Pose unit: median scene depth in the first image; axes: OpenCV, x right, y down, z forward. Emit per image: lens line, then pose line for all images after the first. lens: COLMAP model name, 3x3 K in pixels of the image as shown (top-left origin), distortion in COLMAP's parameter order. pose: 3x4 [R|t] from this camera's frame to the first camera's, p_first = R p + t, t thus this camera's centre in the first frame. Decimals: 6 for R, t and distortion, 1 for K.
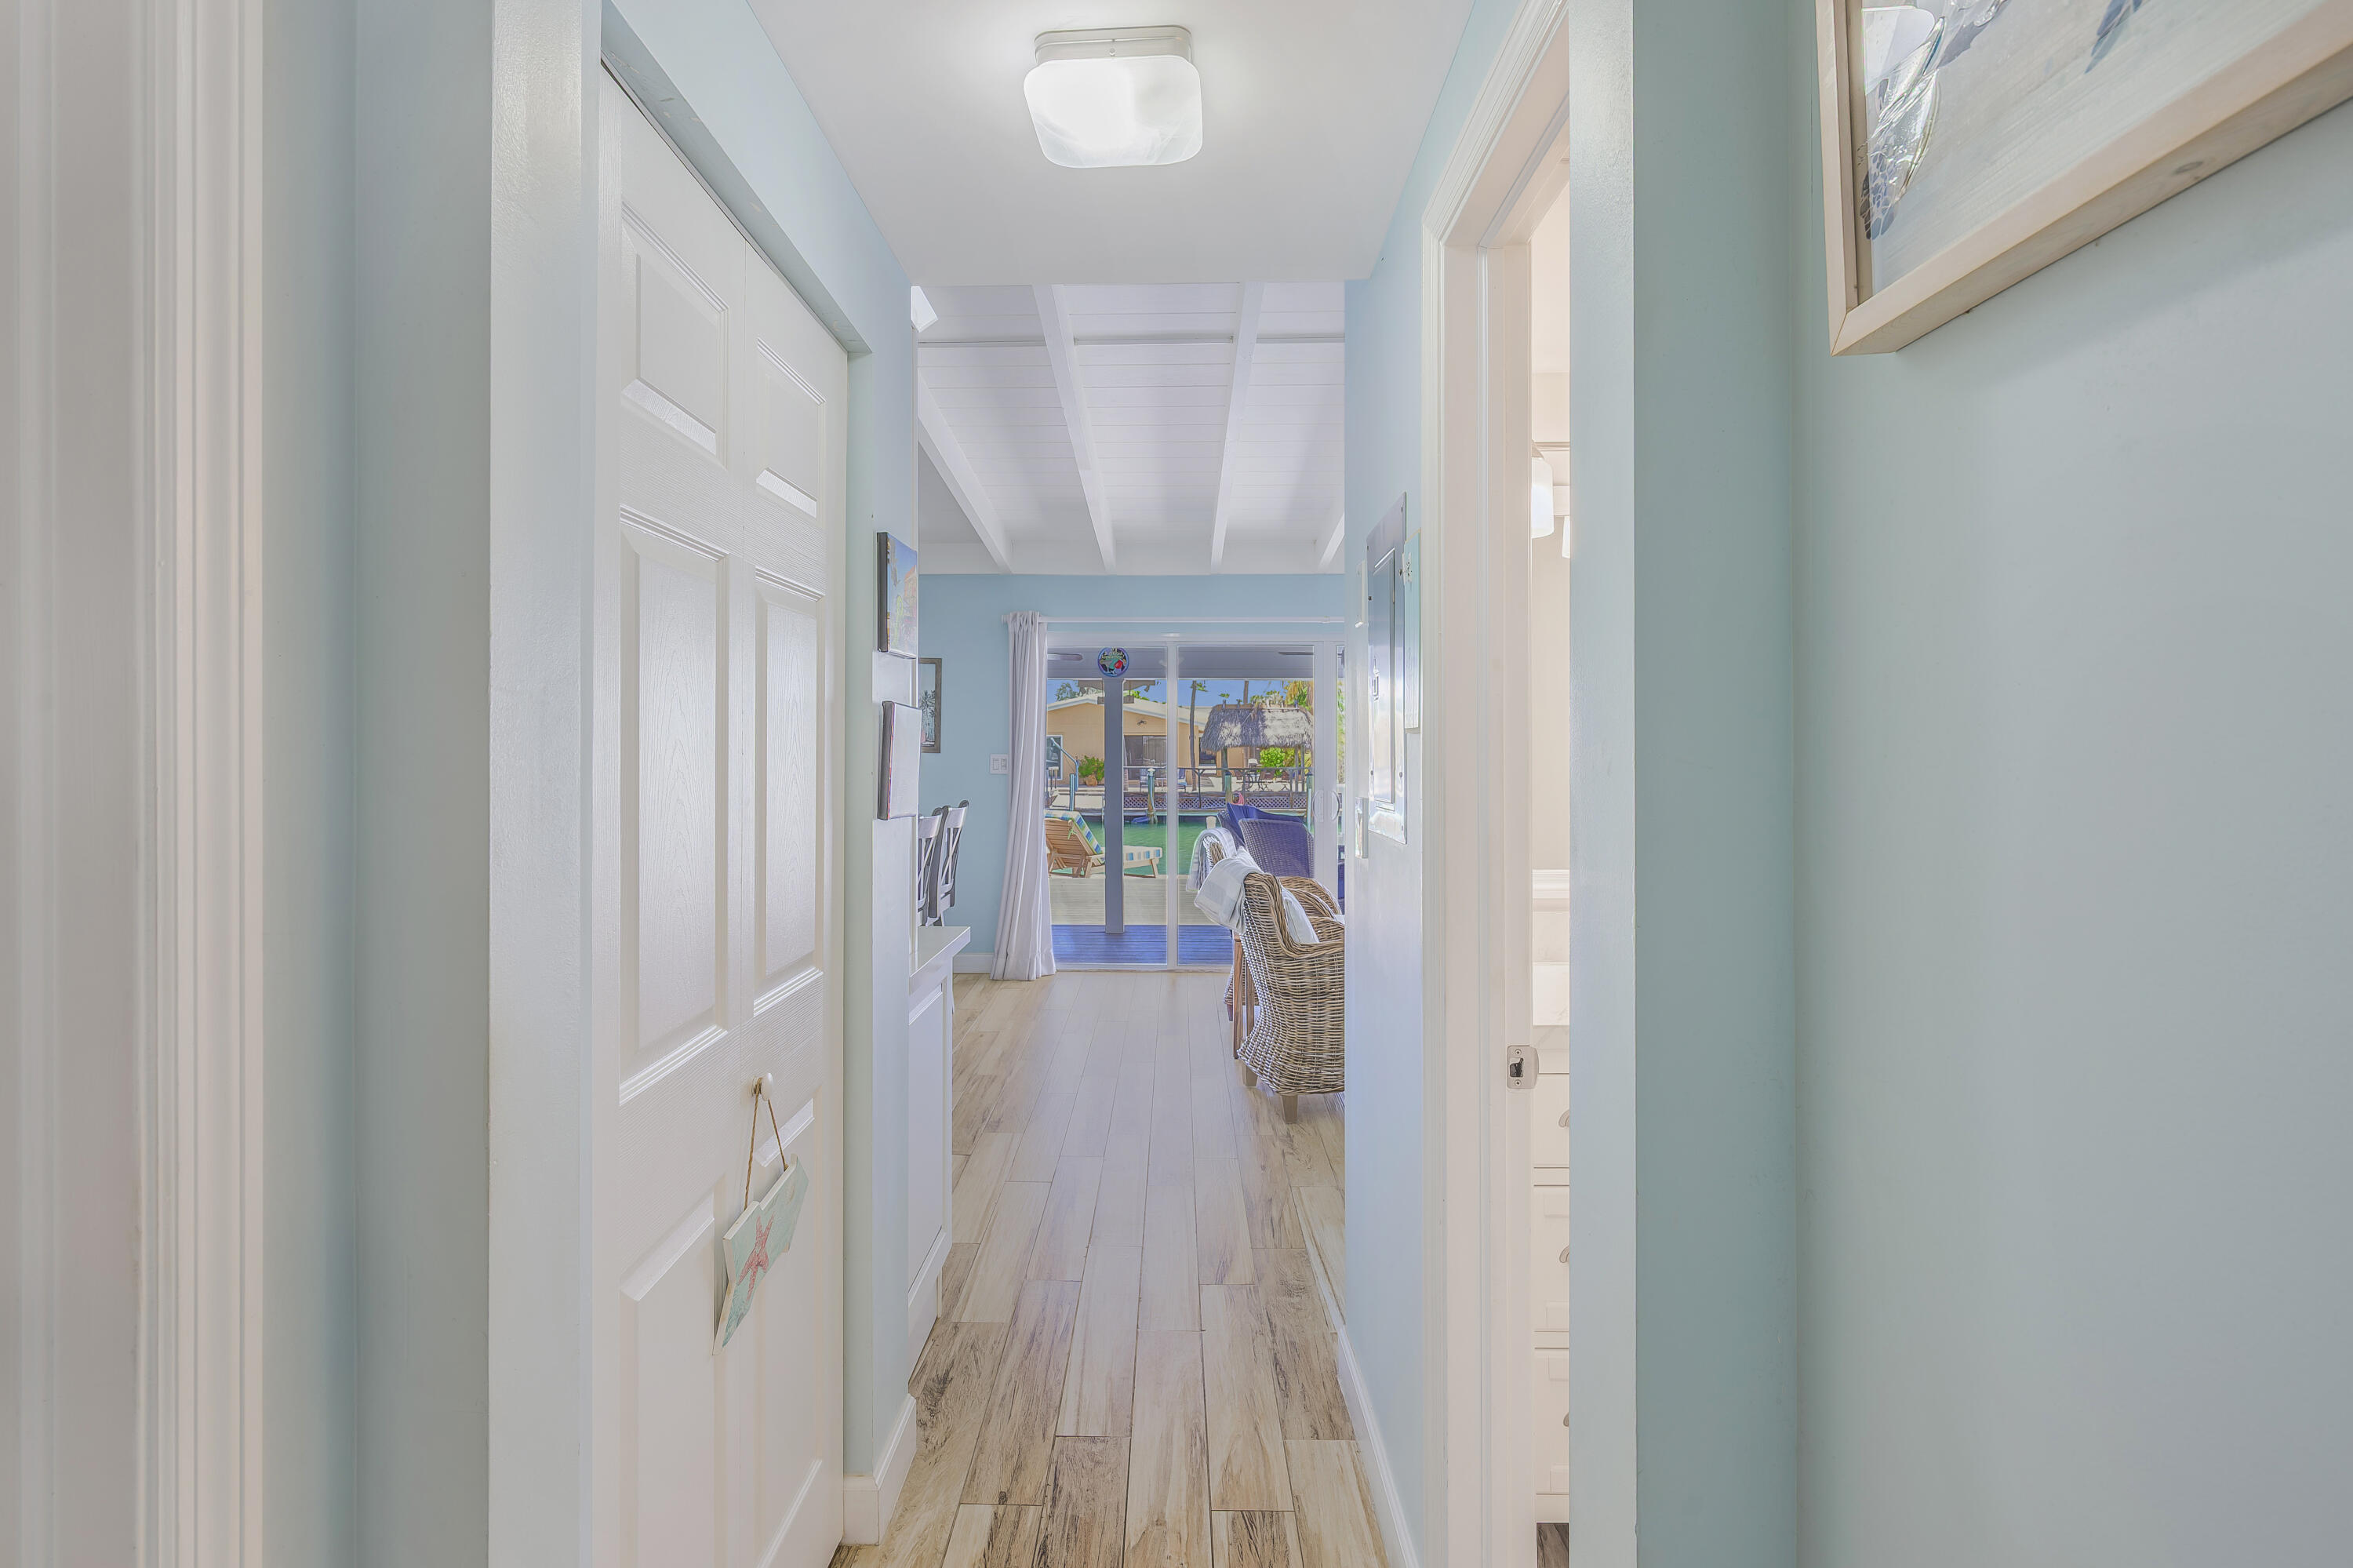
lens RADIAL K [[1153.7, 0, 1170.4], [0, 1153.7, 769.0], [0, 0, 1]] dist [0.000685, 0.000130]
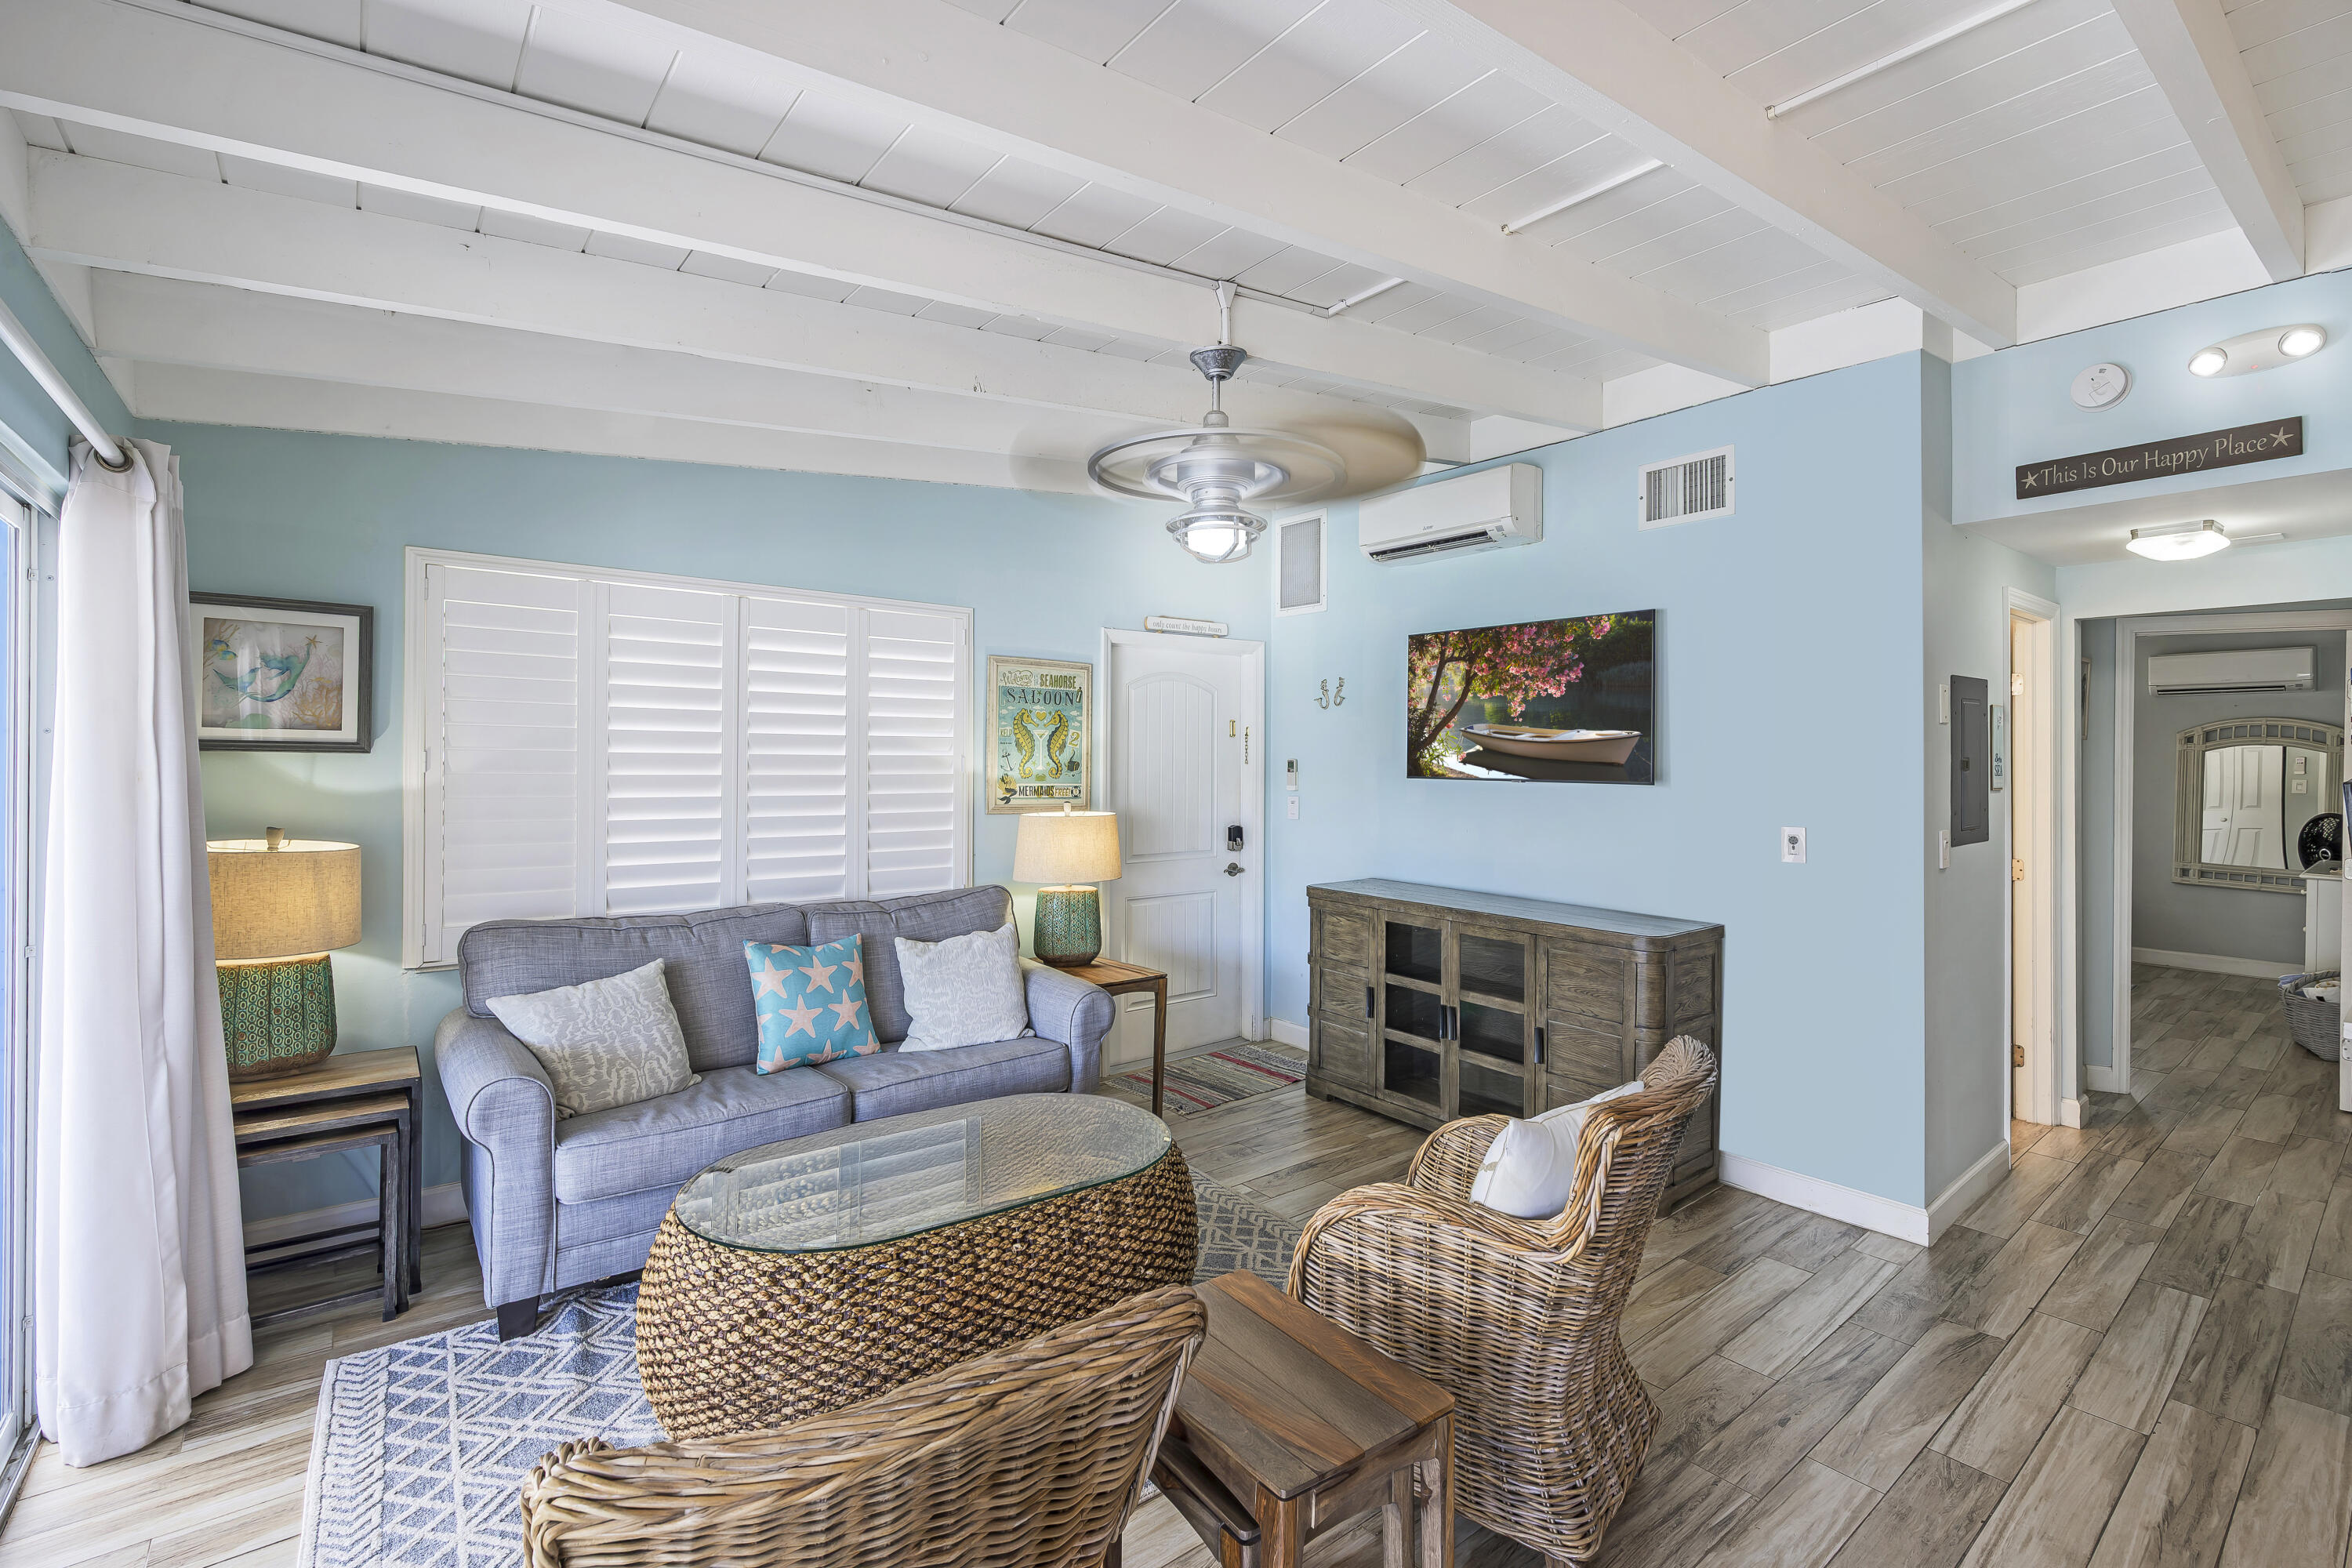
lens RADIAL K [[1052.0, 0, 1192.6], [0, 1052.0, 755.5], [0, 0, 1]] dist [0.000988, 0.000690]
pose [[-0.646953, -0.005992, 0.762507, -0.079125], [0.004452, 0.999922, 0.011635, -0.026239], [-0.762517, 0.010921, -0.646876, 0.805917]]
